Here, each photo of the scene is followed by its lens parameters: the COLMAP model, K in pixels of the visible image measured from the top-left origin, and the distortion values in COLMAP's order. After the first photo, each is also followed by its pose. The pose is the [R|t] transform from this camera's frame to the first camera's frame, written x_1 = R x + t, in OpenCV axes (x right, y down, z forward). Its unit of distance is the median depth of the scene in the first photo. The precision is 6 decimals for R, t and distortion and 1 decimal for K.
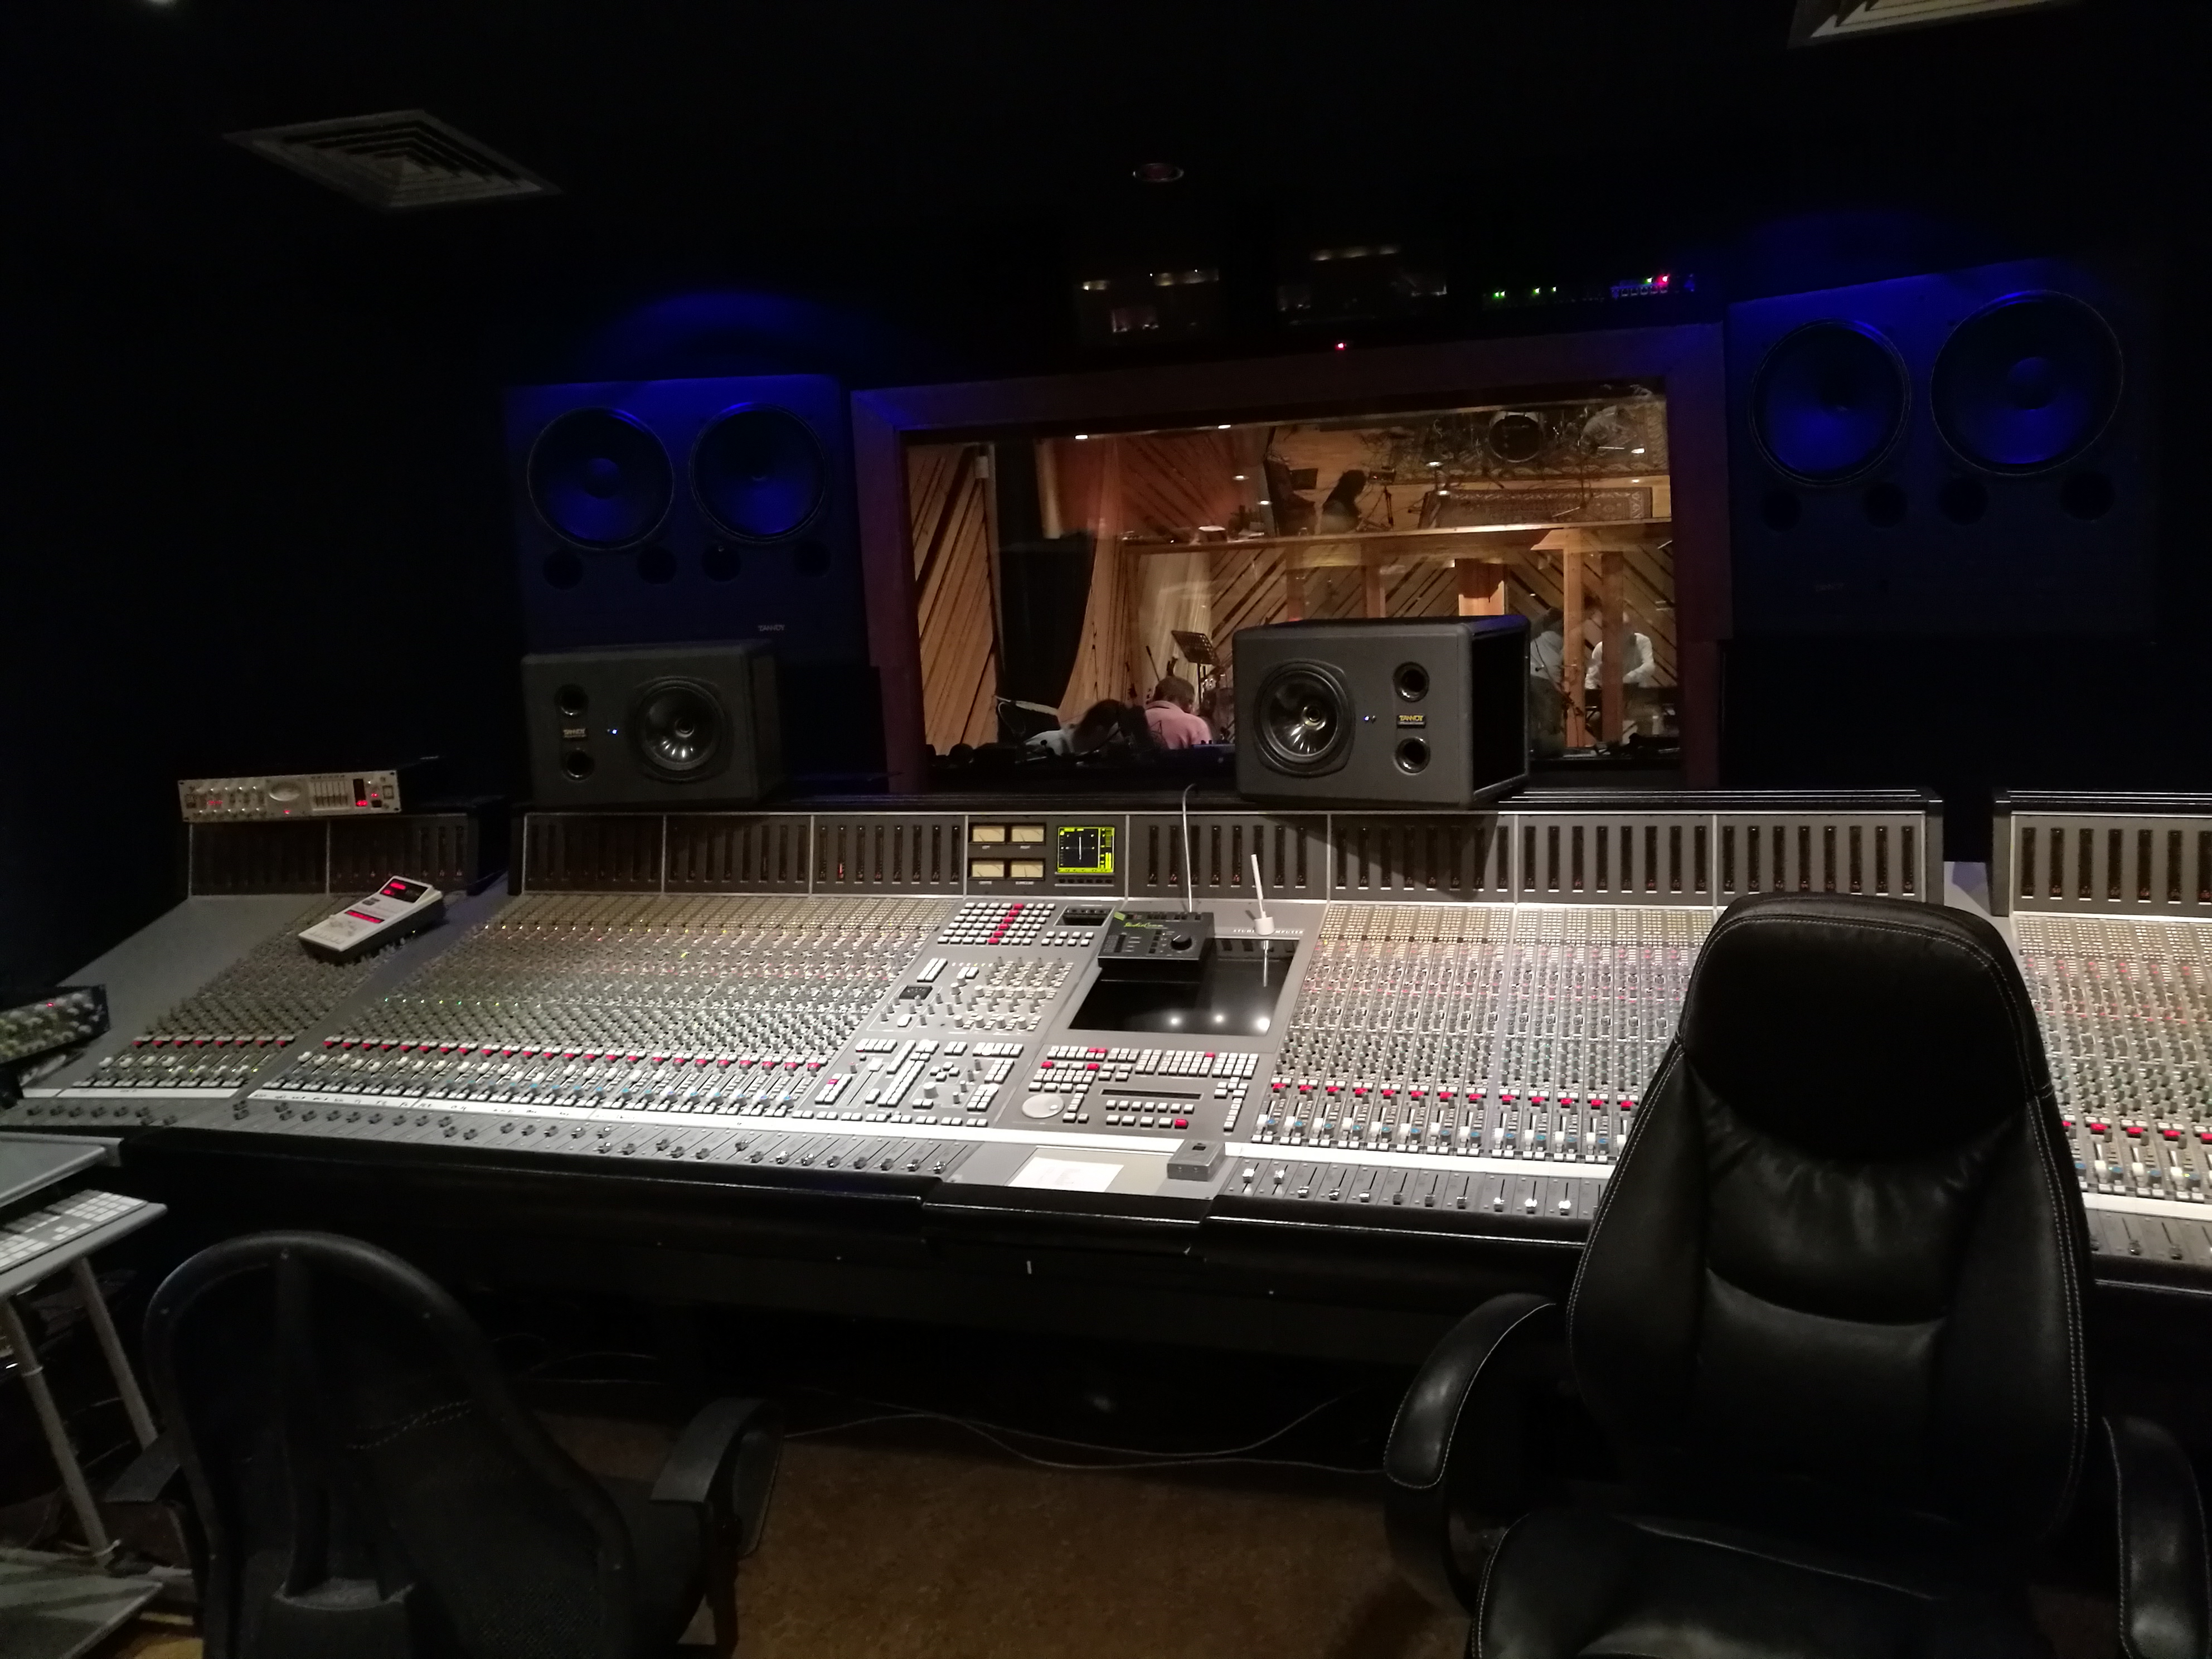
lens RADIAL K [[1742.0, 0, 1103.3], [0, 1742.0, 836.2], [0, 0, 1]] dist [0.002747, 0.023765]
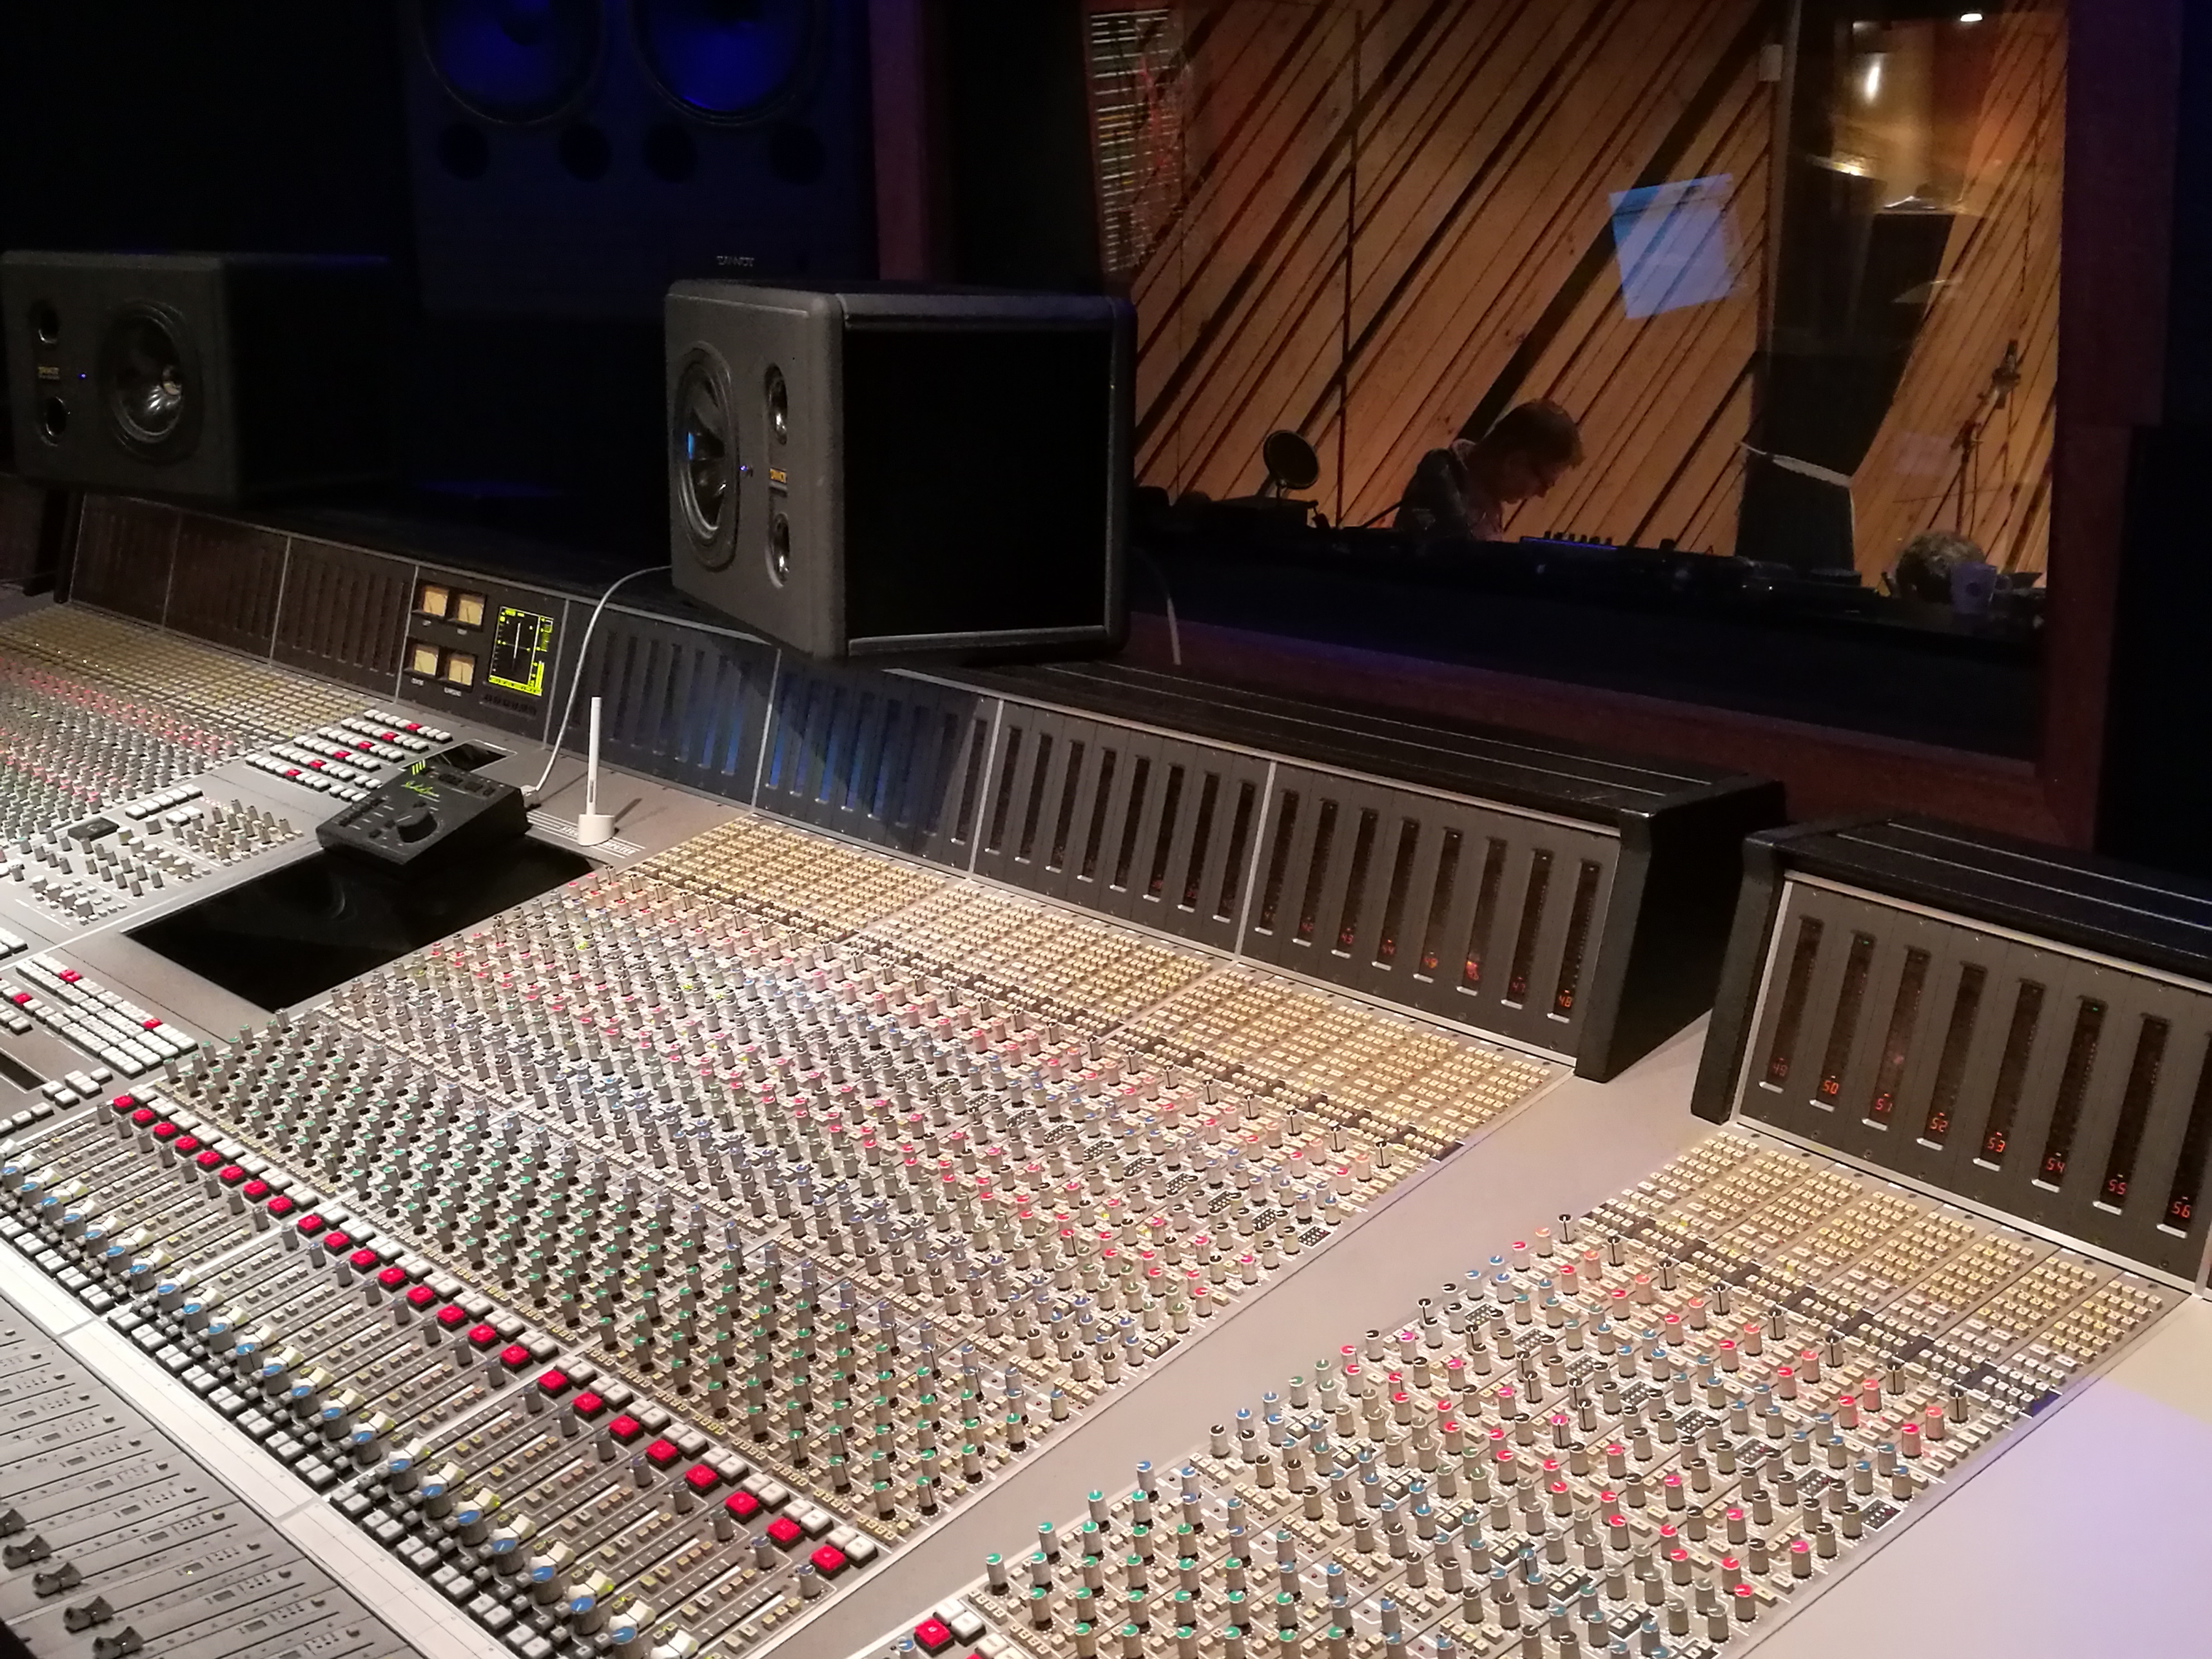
lens RADIAL K [[2493.4, 0, 1103.6], [0, 2493.4, 828.1], [0, 0, 1]] dist [-0.060155, 0.000000]
pose [[0.861010, 0.181438, -0.475123, 0.545100], [-0.140665, 0.982714, 0.120364, -0.058987], [0.488748, -0.036802, 0.871648, 0.369363]]
